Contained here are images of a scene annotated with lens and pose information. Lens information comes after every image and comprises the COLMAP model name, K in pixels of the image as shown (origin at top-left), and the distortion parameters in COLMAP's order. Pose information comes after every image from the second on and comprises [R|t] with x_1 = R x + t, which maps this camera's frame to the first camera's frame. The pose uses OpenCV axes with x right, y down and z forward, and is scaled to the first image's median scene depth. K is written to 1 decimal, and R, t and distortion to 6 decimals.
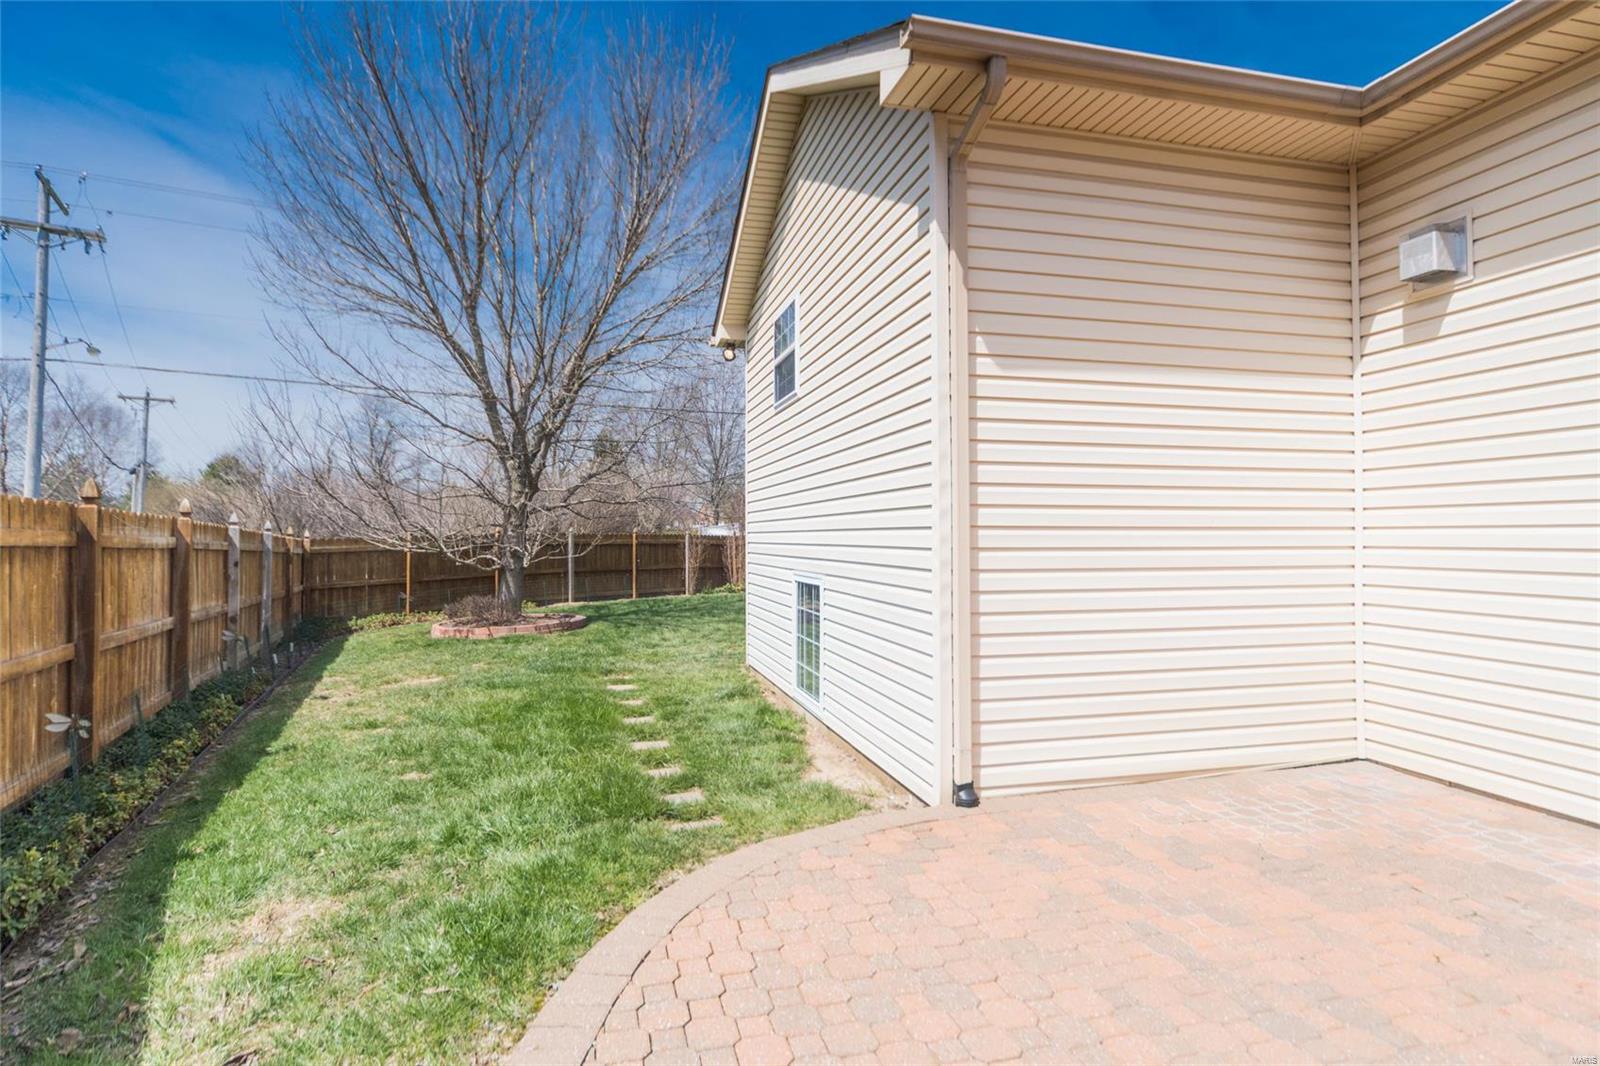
lens RADIAL K [[800.5, 0, 773.2], [0, 800.5, 534.8], [0, 0, 1]] dist [-0.004879, -0.000233]
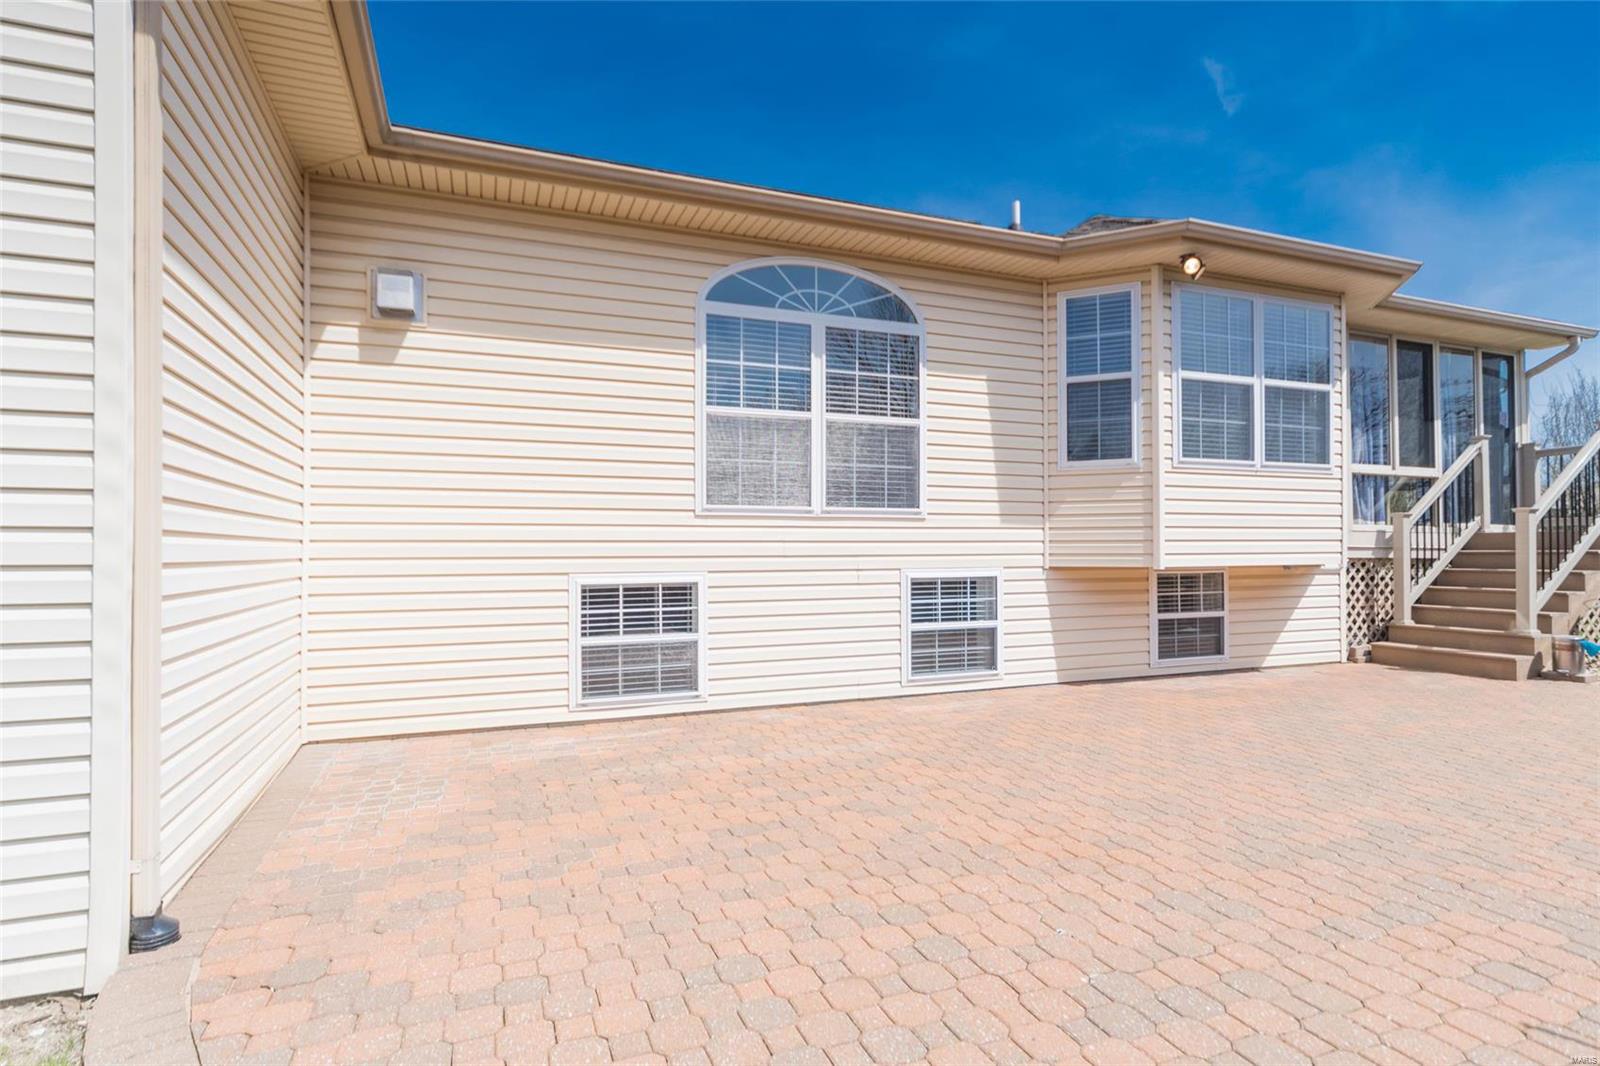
lens RADIAL K [[800.5, 0, 773.2], [0, 800.5, 534.8], [0, 0, 1]] dist [-0.004879, -0.000233]
pose [[-0.121044, 0.018081, 0.992482, -0.458941], [-0.001882, 0.999828, -0.018444, 0.032718], [-0.992645, -0.004100, -0.120989, 0.634585]]
